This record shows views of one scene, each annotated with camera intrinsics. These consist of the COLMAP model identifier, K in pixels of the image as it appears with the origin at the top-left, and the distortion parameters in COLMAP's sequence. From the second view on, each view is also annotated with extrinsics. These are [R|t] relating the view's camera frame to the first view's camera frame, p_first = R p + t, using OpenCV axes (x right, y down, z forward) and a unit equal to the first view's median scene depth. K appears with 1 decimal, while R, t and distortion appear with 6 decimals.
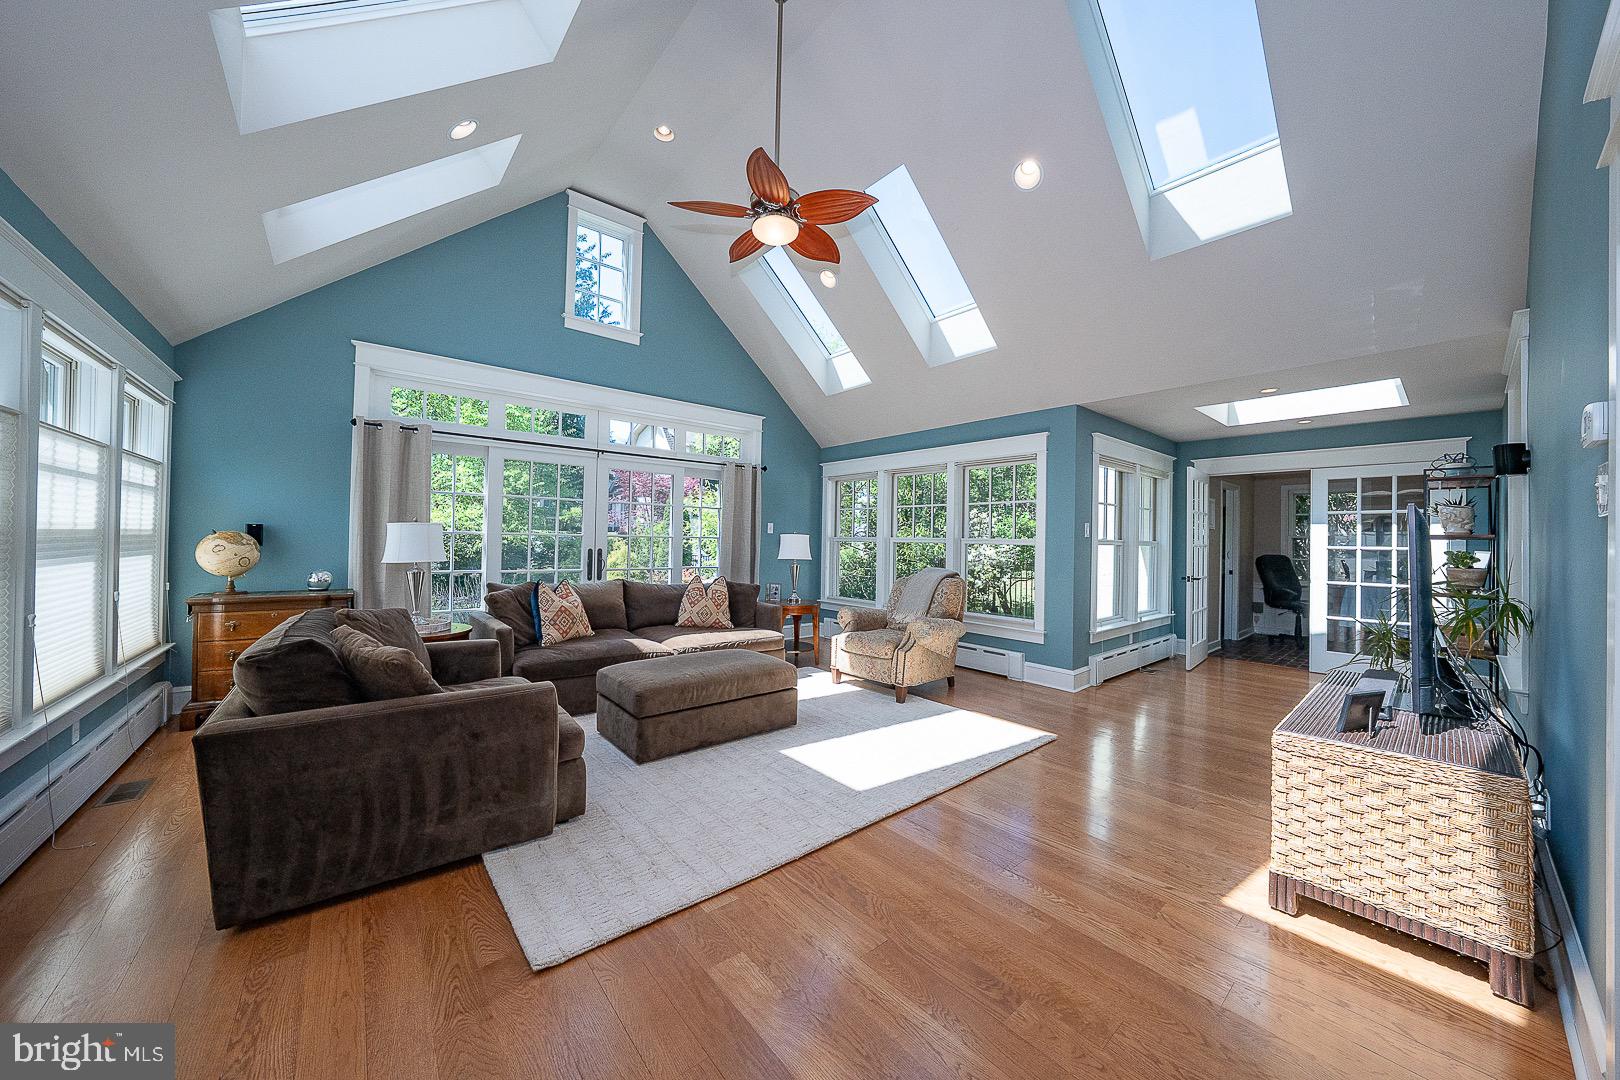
lens RADIAL K [[557.0, 0, 807.9], [0, 557.0, 534.2], [0, 0, 1]] dist [-0.025484, 0.005229]
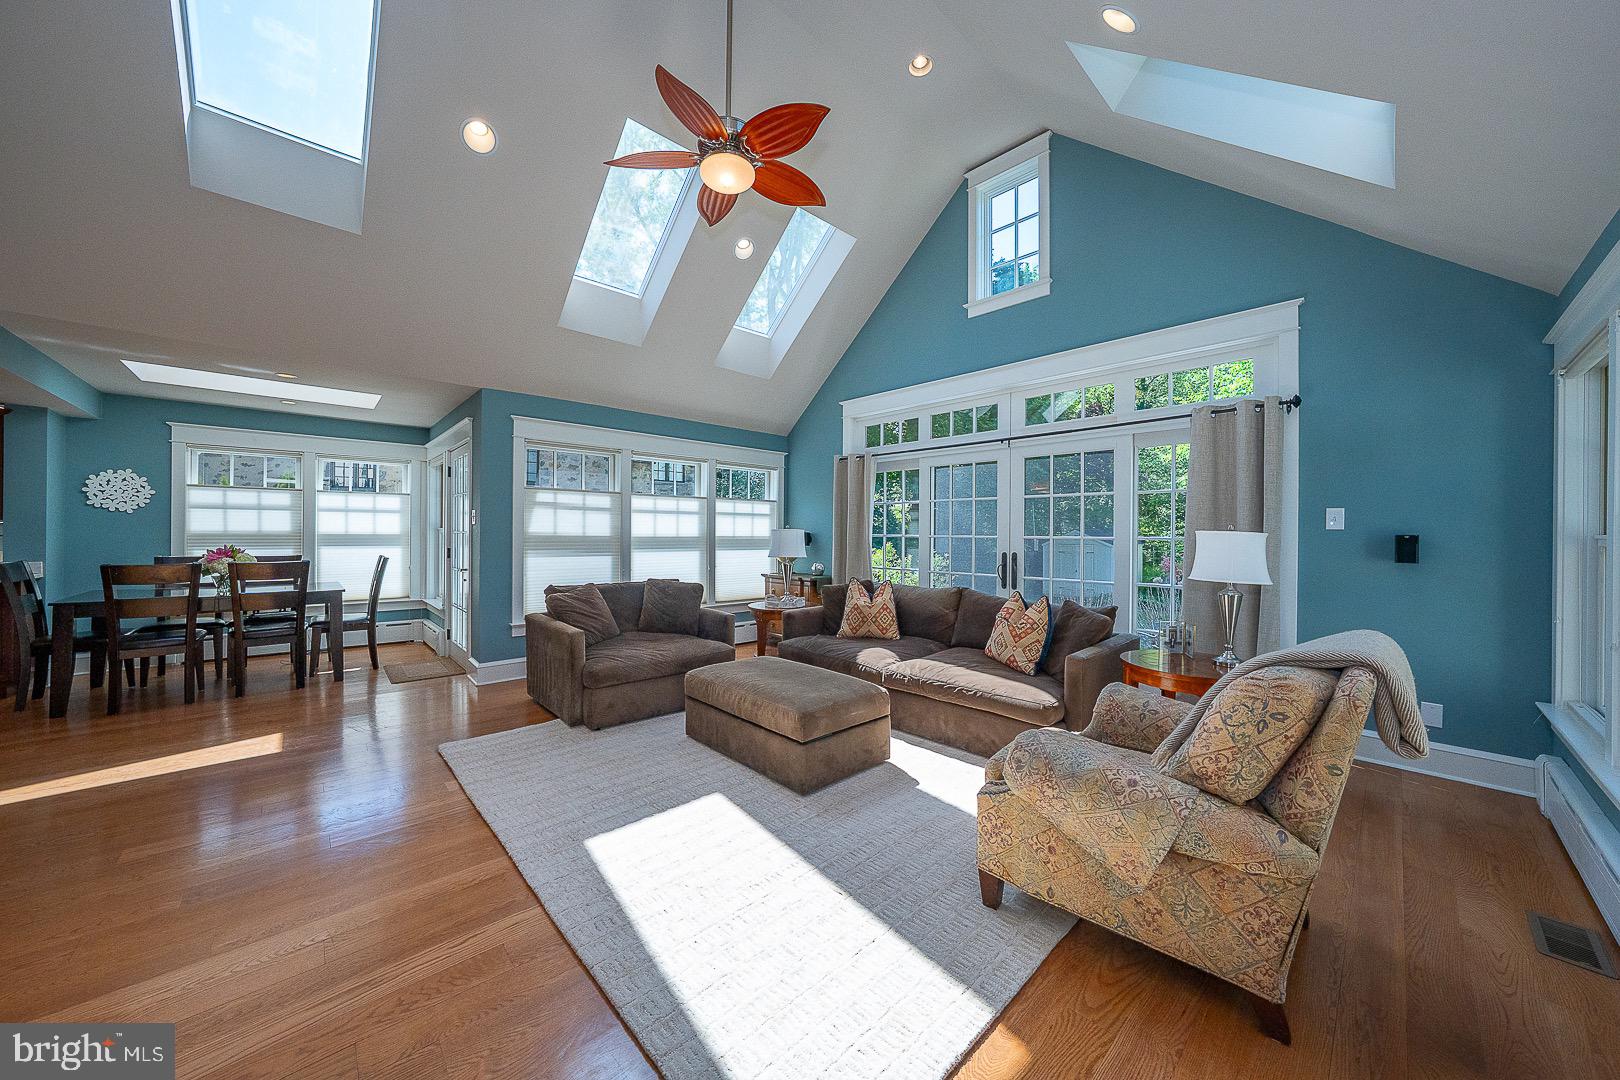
lens RADIAL K [[557.0, 0, 807.9], [0, 557.0, 534.2], [0, 0, 1]] dist [-0.025484, 0.005229]
pose [[0.066178, -0.019059, -0.997626, 0.635445], [0.003214, 0.999816, -0.018888, 0.017686], [0.997803, -0.001956, 0.066227, 0.866751]]
